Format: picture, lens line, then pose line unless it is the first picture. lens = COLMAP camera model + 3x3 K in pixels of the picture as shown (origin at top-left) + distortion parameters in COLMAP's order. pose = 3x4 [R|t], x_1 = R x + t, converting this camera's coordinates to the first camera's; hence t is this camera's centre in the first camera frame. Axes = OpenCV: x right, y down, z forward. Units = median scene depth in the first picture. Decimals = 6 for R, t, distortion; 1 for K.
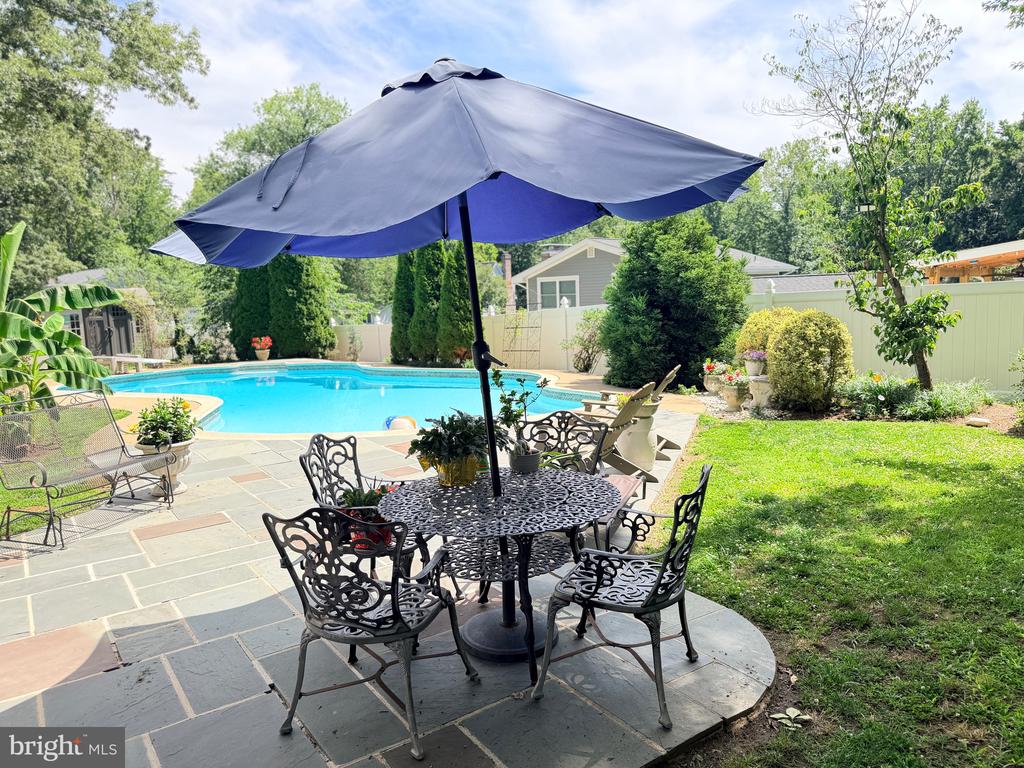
lens RADIAL K [[728.5, 0, 491.9], [0, 728.5, 385.4], [0, 0, 1]] dist [0.047174, -0.038779]
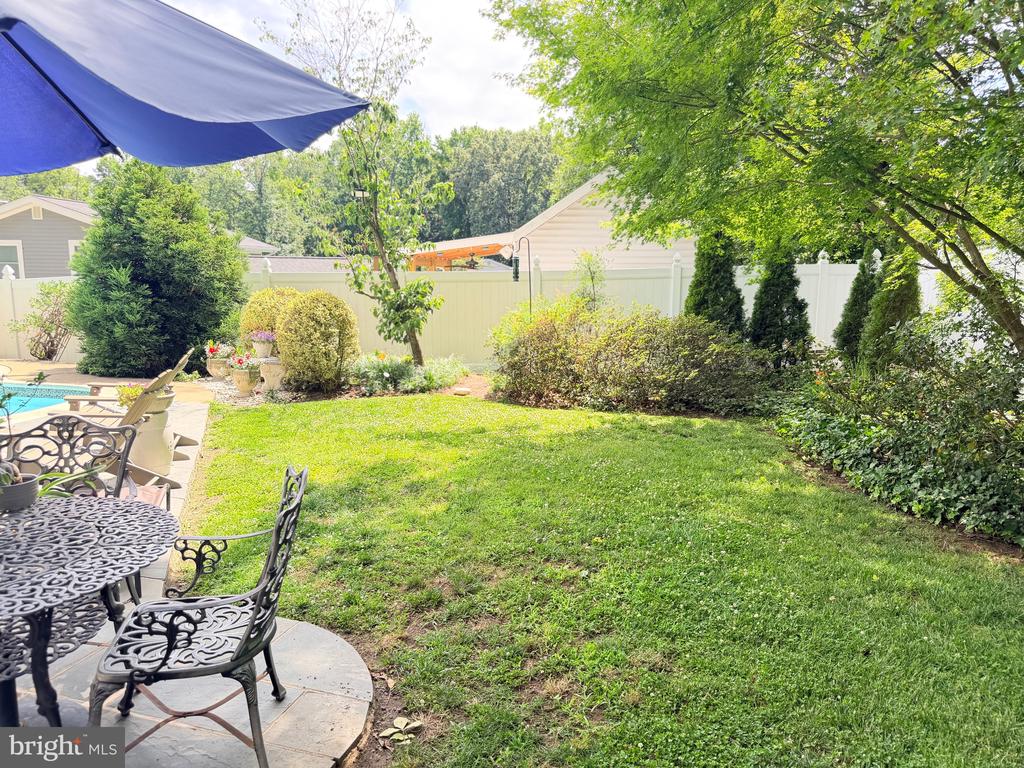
lens RADIAL K [[728.5, 0, 510.2], [0, 728.5, 389.9], [0, 0, 1]] dist [0.047174, -0.038779]
pose [[0.761764, -0.062538, 0.644829, -0.016001], [0.041889, 0.998002, 0.047304, -0.003041], [-0.646499, -0.009023, 0.762862, 0.060432]]
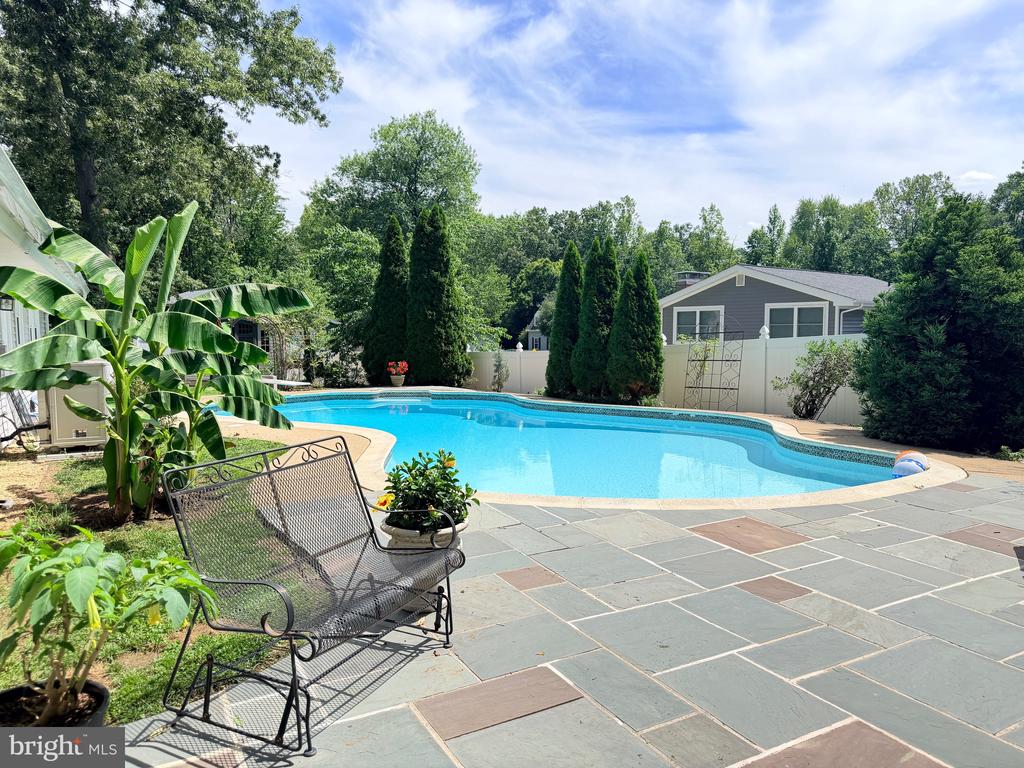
lens RADIAL K [[728.5, 0, 503.4], [0, 728.5, 381.6], [0, 0, 1]] dist [0.047174, -0.038779]
pose [[0.994320, 0.039453, -0.098847, -0.189257], [-0.044125, 0.997988, -0.045533, -0.010184], [0.096852, 0.049636, 0.994060, 0.226438]]
